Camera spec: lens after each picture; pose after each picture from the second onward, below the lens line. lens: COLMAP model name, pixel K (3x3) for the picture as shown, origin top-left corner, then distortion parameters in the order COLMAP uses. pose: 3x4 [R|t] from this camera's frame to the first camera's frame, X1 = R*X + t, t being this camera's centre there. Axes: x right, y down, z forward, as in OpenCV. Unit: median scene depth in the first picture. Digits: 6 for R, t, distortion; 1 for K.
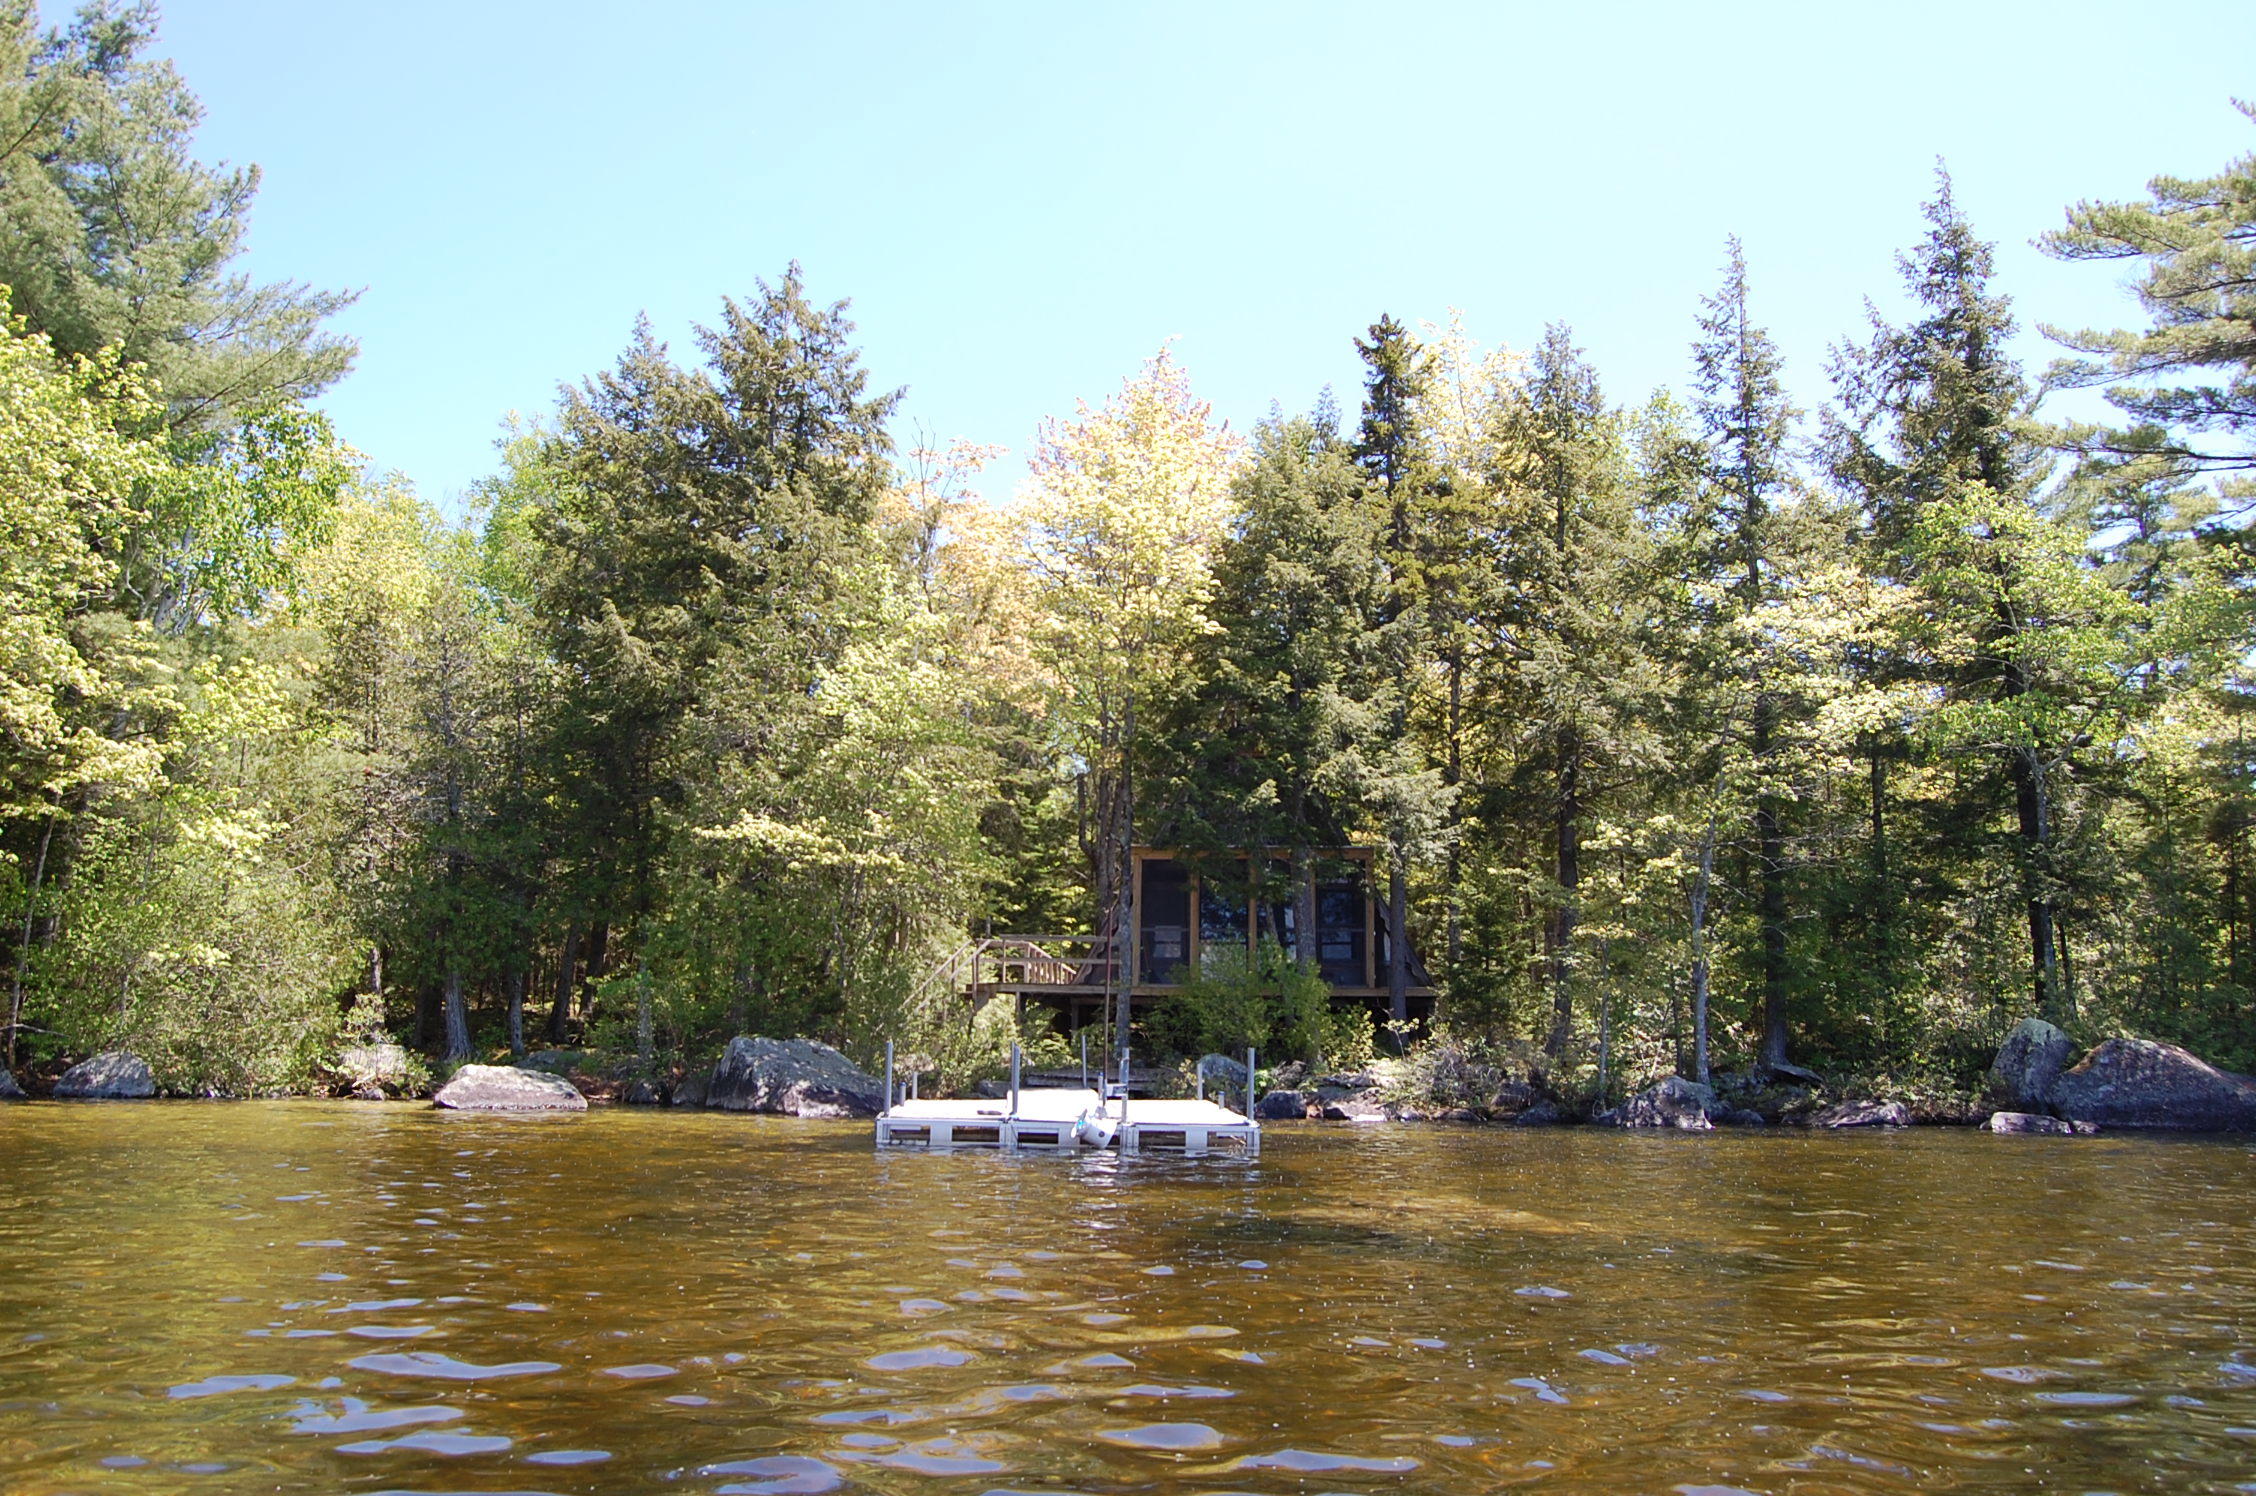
lens RADIAL K [[1754.7, 0, 1128.0], [0, 1754.7, 748.0], [0, 0, 1]] dist [-0.106949, 0.052932]
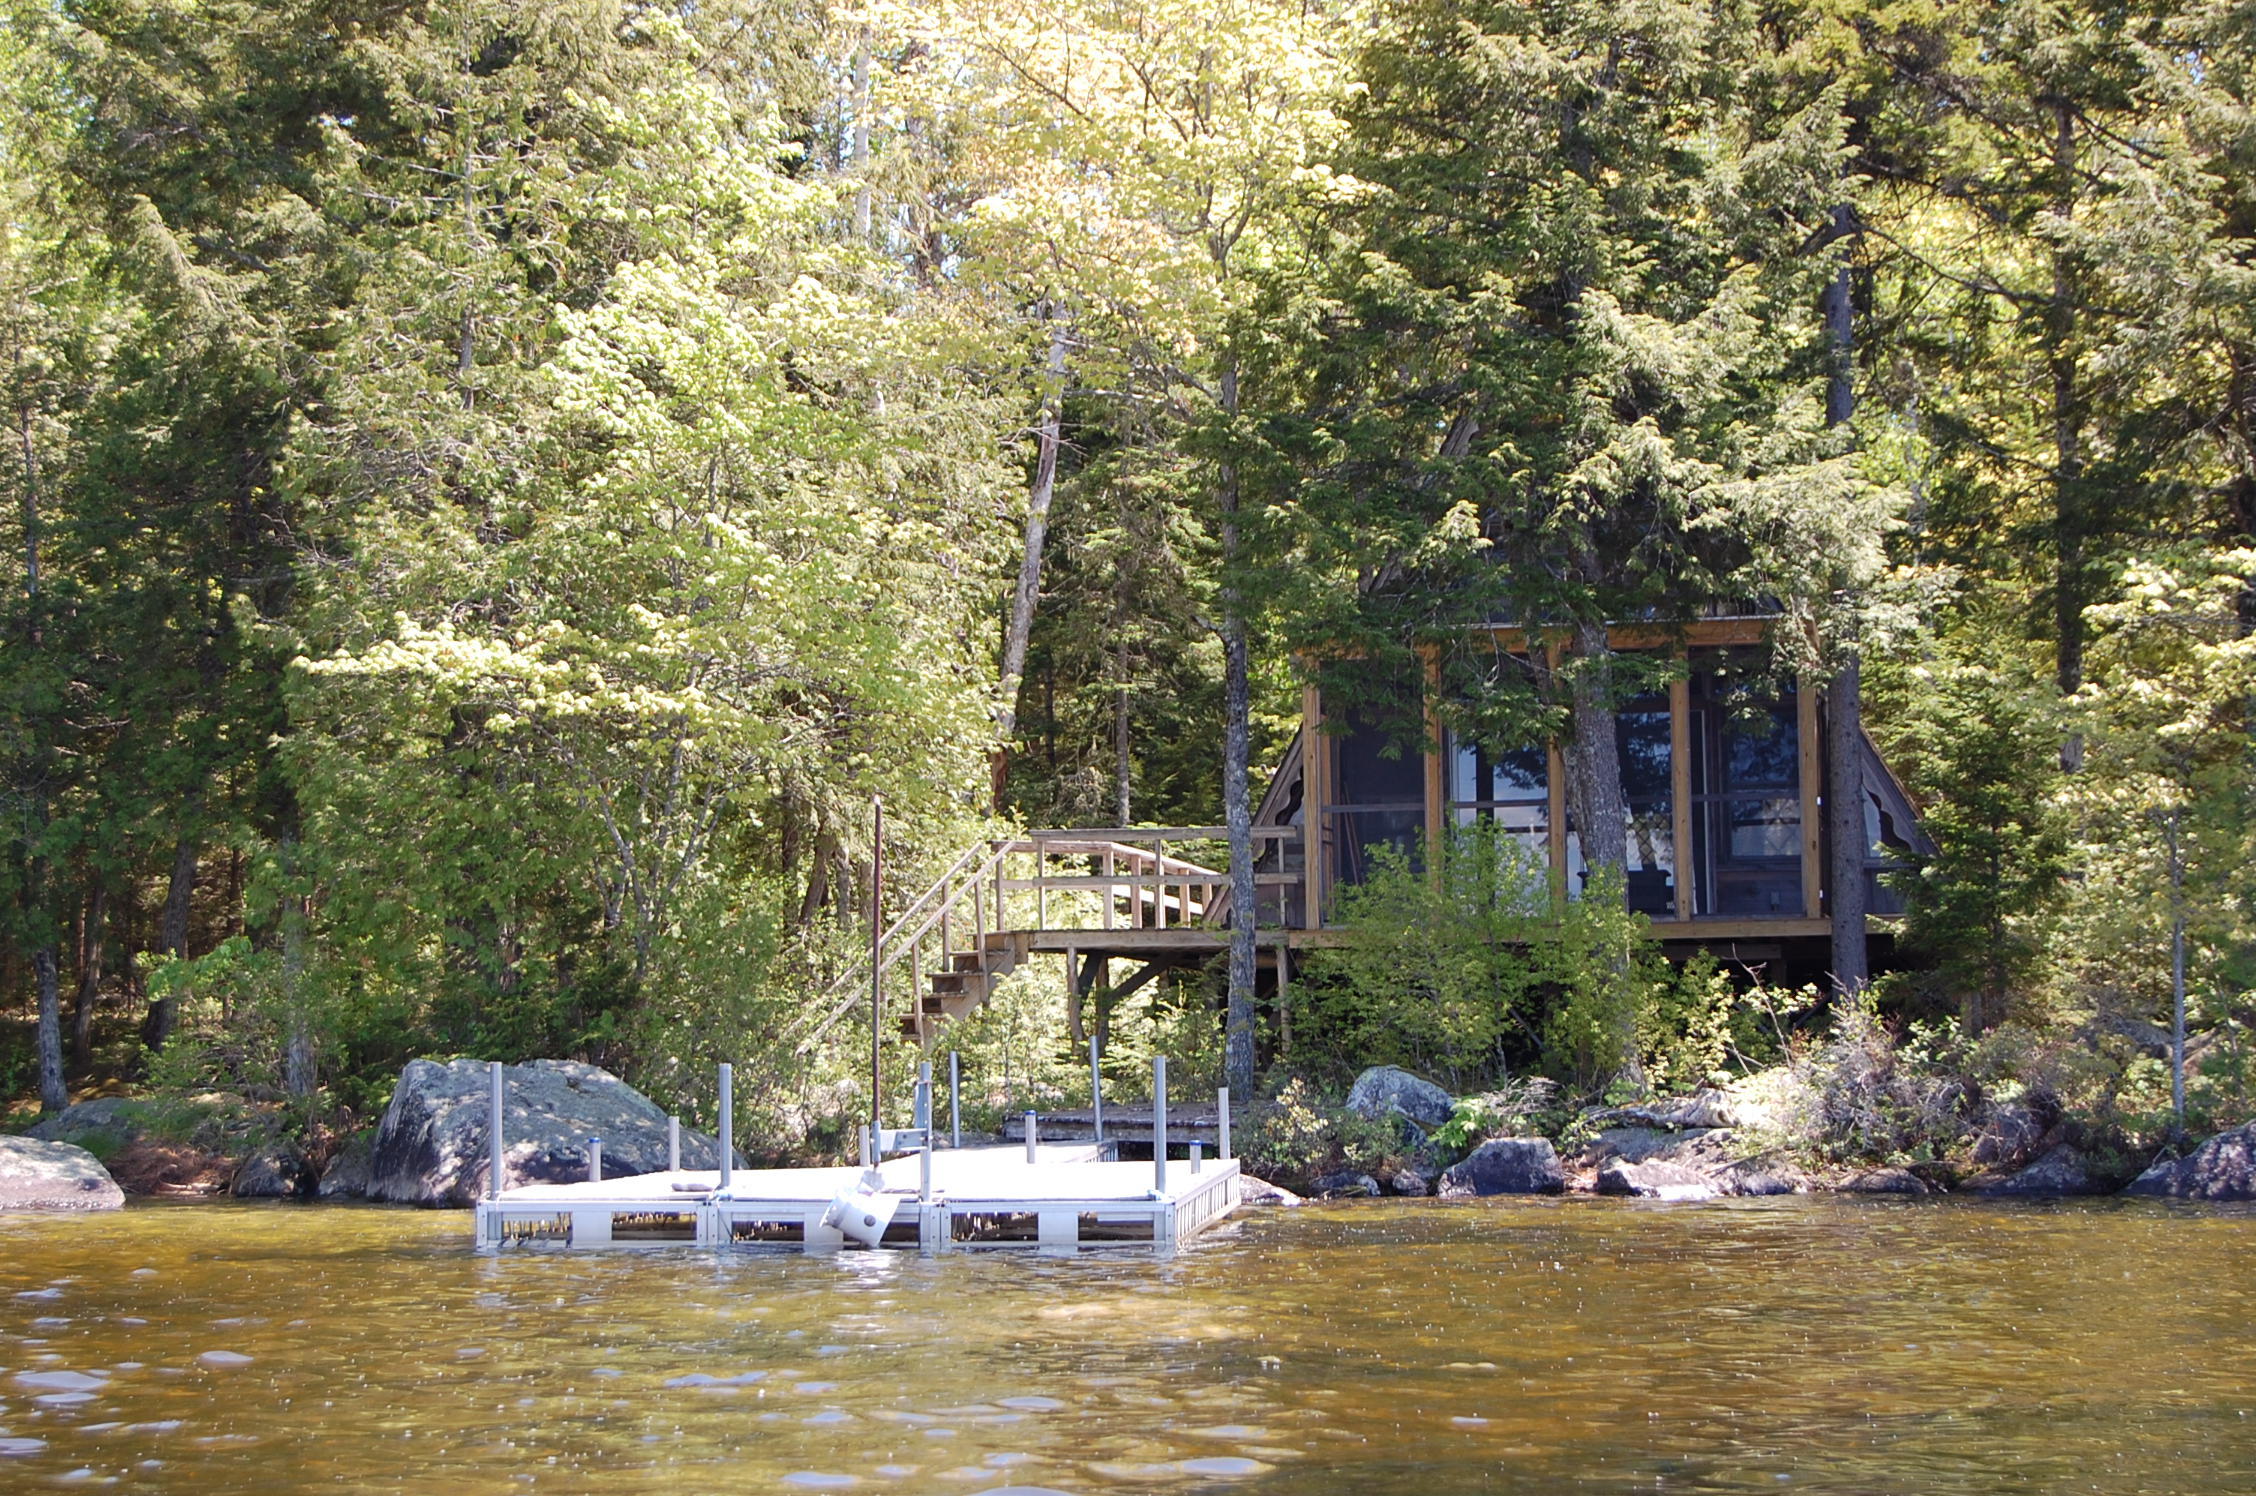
lens RADIAL K [[4266.0, 0, 1128.0], [0, 4266.0, 748.0], [0, 0, 1]] dist [-0.012743, -0.273747]
pose [[0.986543, -0.037688, -0.159099, 0.173242], [0.052846, 0.994342, 0.092143, -0.027171], [0.154726, -0.099311, 0.982953, -0.173500]]
